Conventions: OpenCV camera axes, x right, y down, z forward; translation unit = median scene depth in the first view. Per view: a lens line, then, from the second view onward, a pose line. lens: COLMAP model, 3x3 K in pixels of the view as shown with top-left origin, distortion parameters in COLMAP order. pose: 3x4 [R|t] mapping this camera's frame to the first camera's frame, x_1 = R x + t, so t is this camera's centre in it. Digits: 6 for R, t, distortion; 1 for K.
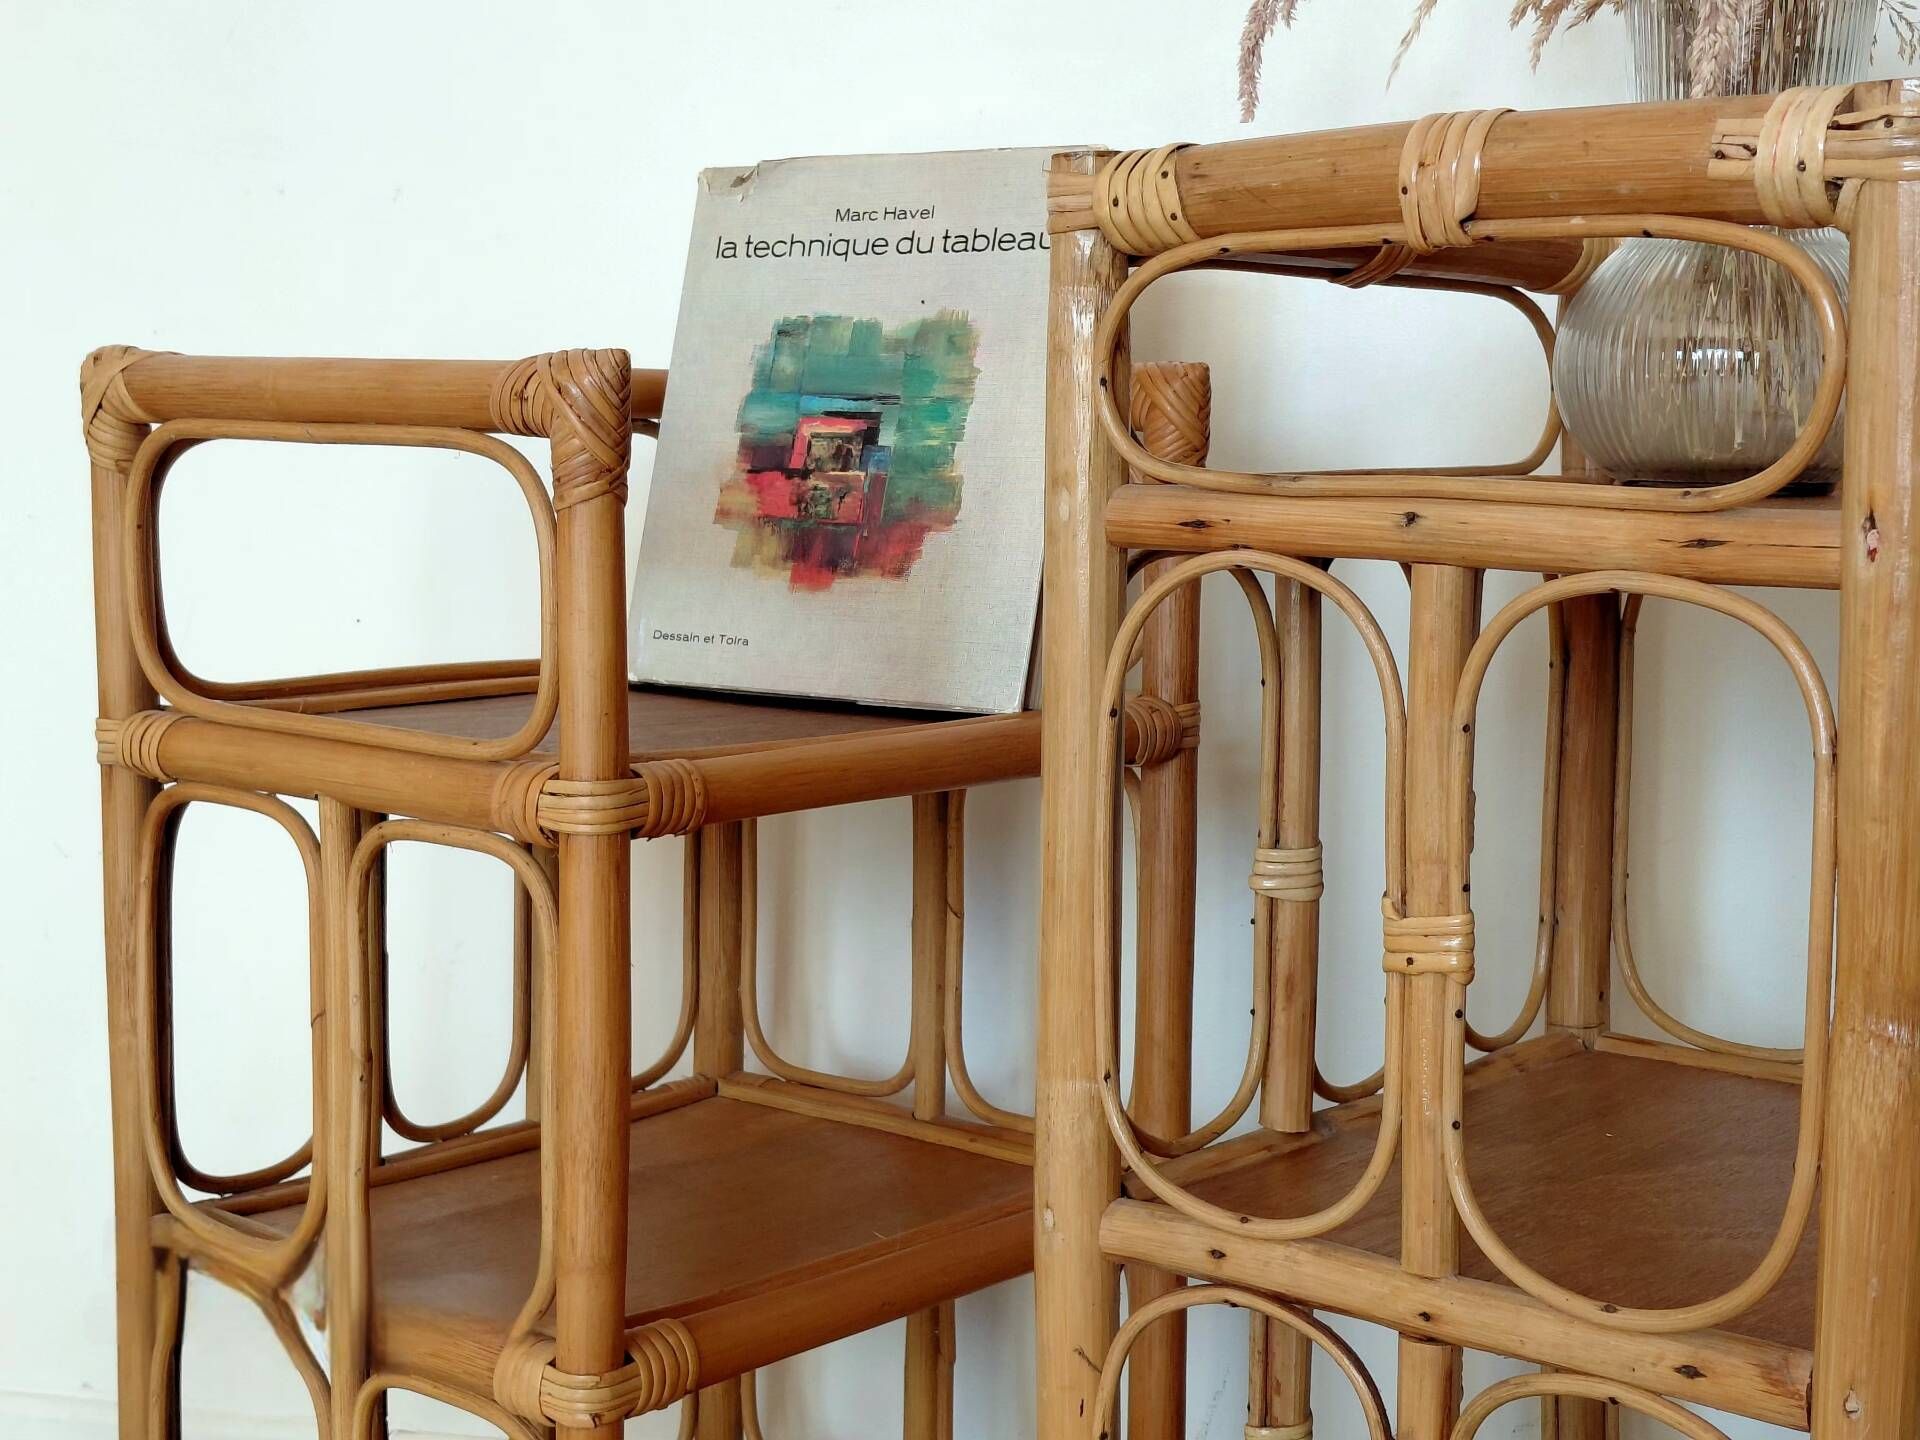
lens RADIAL K [[2804.8, 0, 962.9], [0, 2804.8, 696.0], [0, 0, 1]] dist [0.239623, -0.785044]
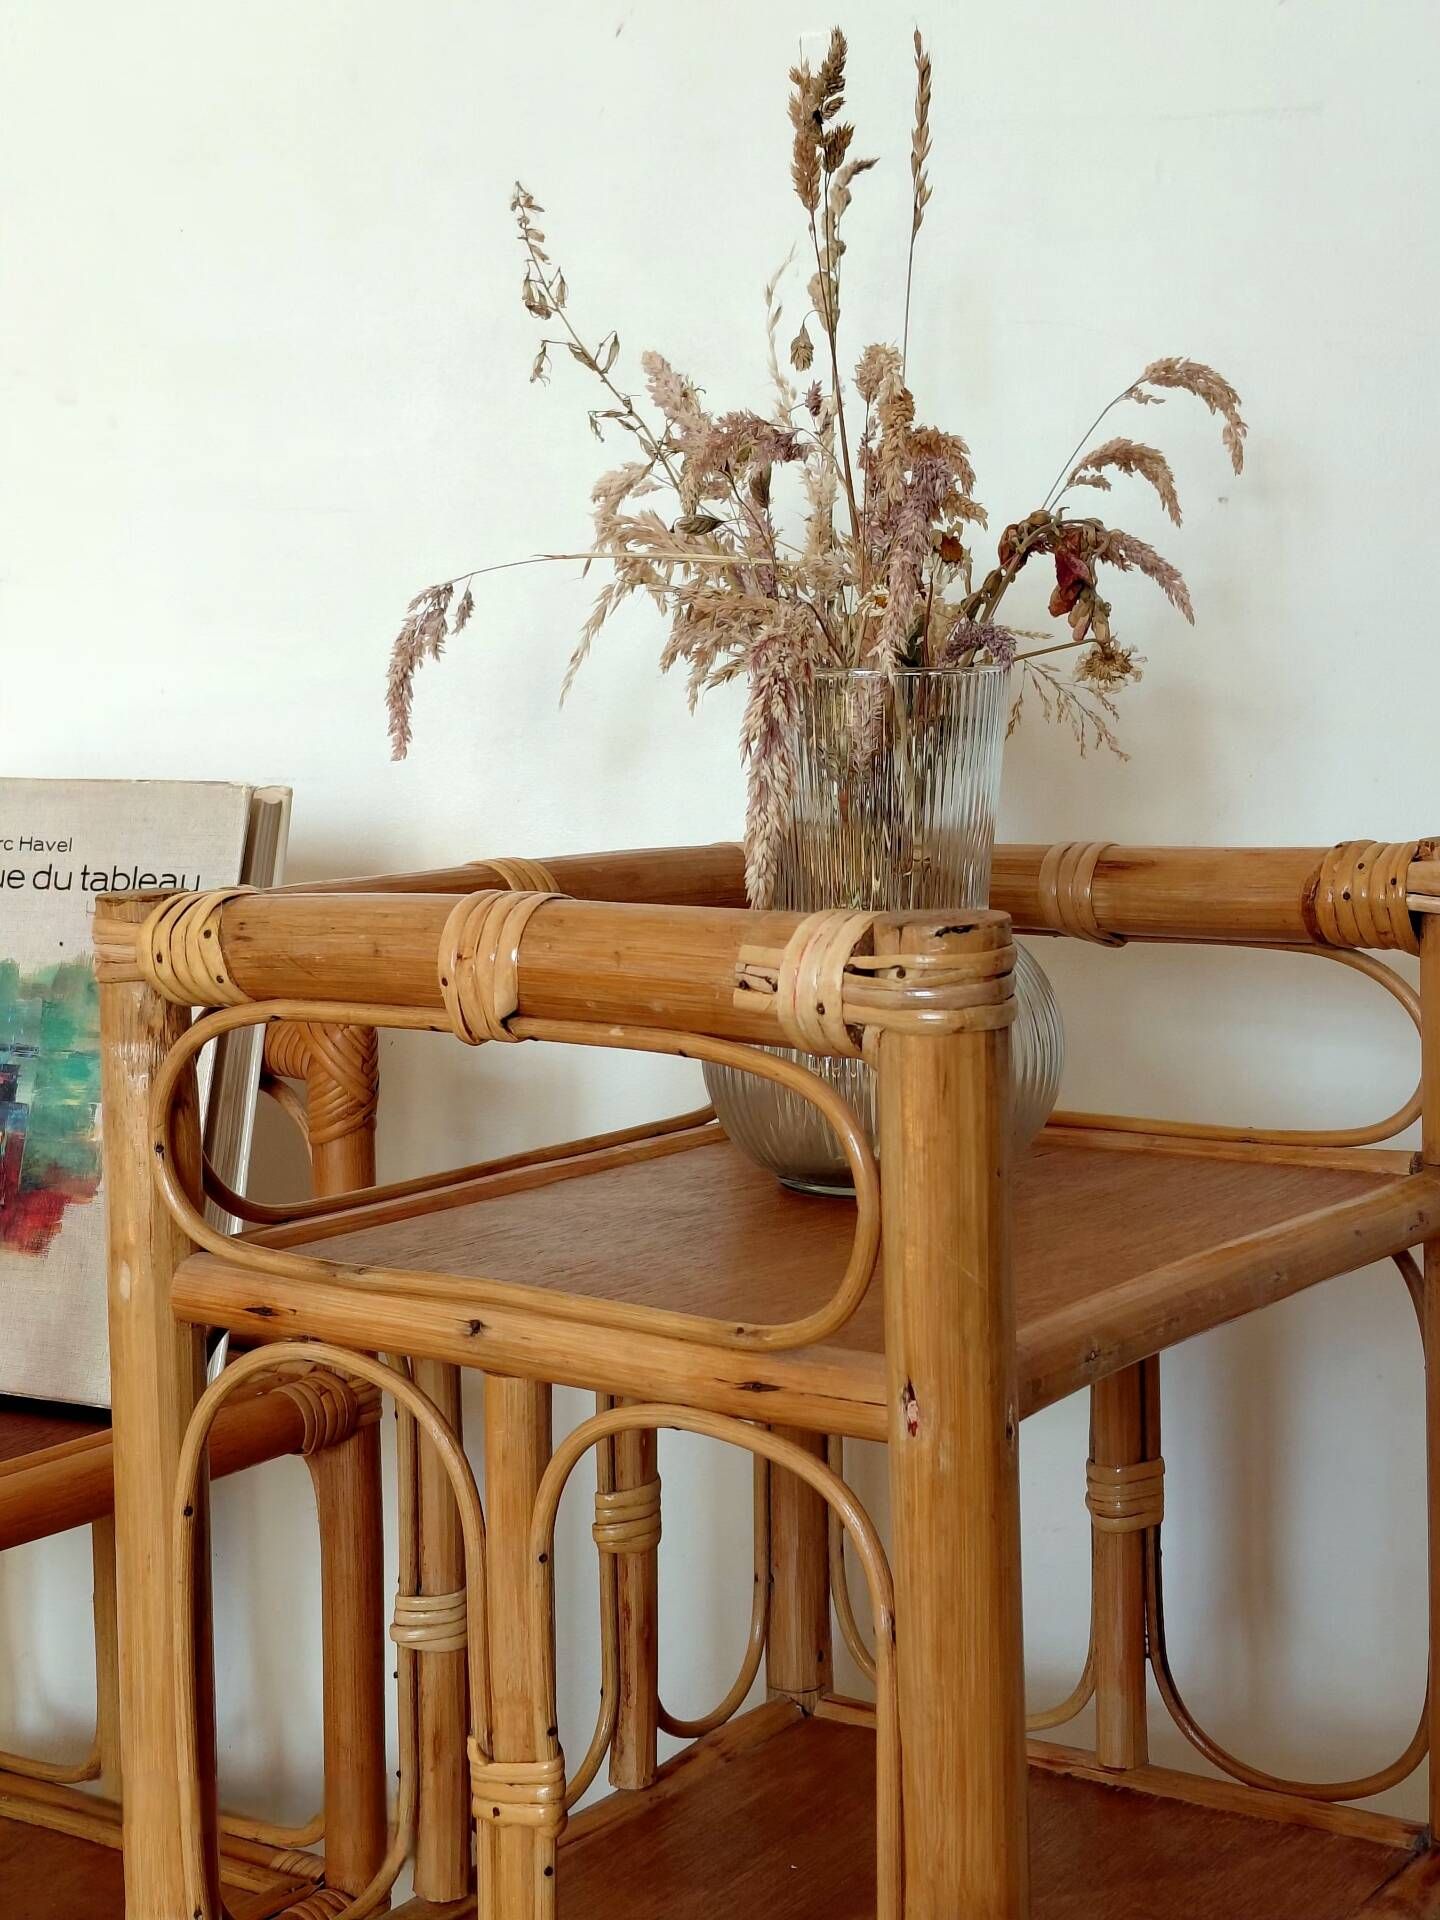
lens RADIAL K [[2804.8, 0, 758.7], [0, 2804.8, 955.2], [0, 0, 1]] dist [0.239623, -0.785044]
pose [[0.993418, -0.033556, 0.109523, 0.115197], [0.034148, 0.999411, -0.003532, -0.131882], [-0.109340, 0.007248, 0.993978, 0.065794]]
